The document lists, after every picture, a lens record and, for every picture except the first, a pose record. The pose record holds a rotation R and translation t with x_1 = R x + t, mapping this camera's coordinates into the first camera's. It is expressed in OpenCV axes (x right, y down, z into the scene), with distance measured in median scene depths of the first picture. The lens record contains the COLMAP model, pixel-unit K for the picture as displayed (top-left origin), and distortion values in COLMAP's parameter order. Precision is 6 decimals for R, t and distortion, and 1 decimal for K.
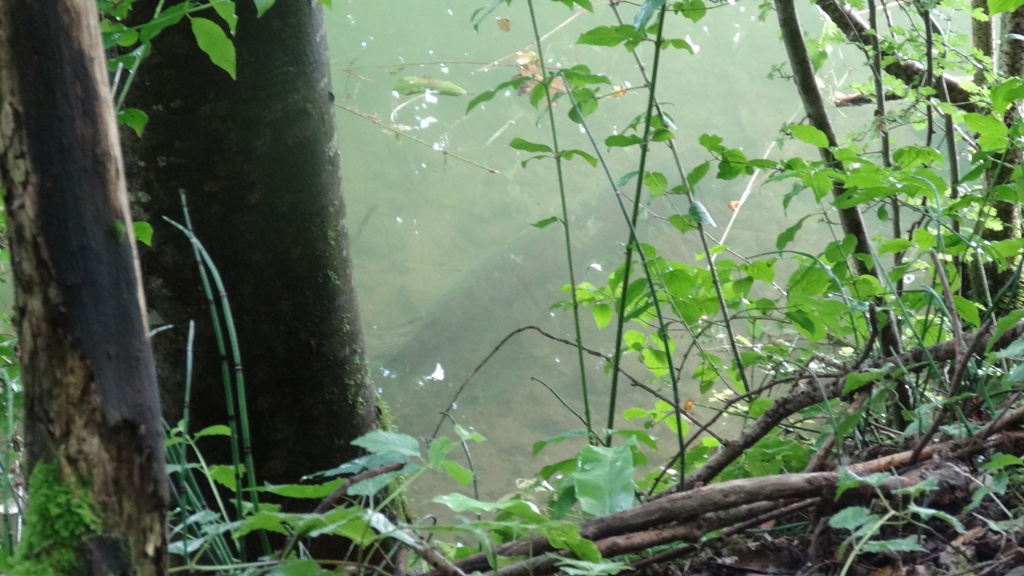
lens RADIAL K [[3622.0, 0, 510.5], [0, 3622.0, 286.3], [0, 0, 1]] dist [0.208867, 0.000000]
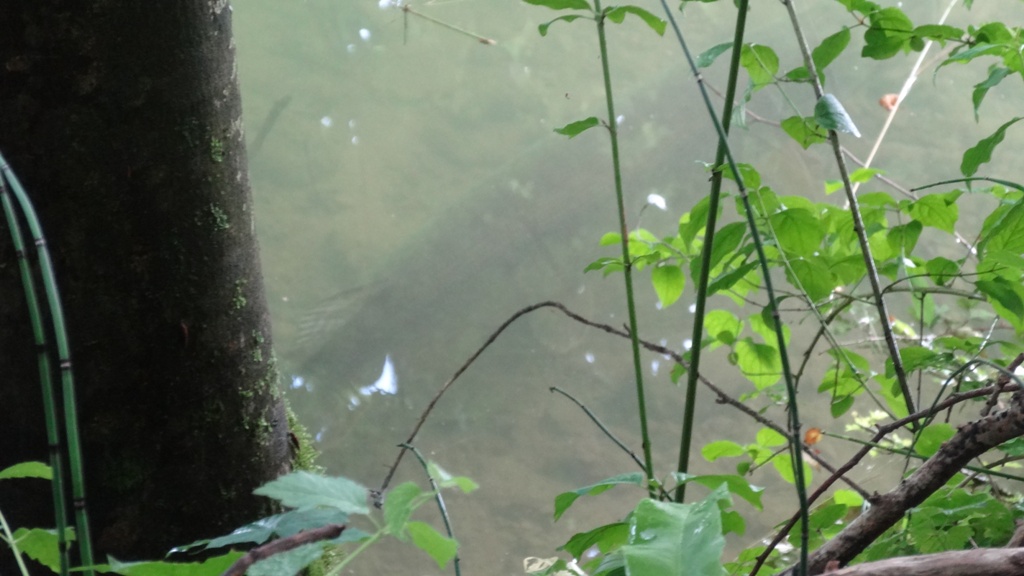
lens RADIAL K [[6792.4, 0, 512.5], [0, 6792.4, 288.6], [0, 0, 1]] dist [0.056641, 0.000000]
pose [[0.999825, 0.006710, 0.017456, -0.020111], [-0.006738, 0.999976, 0.001520, 0.007252], [-0.017445, -0.001637, 0.999846, -0.118752]]
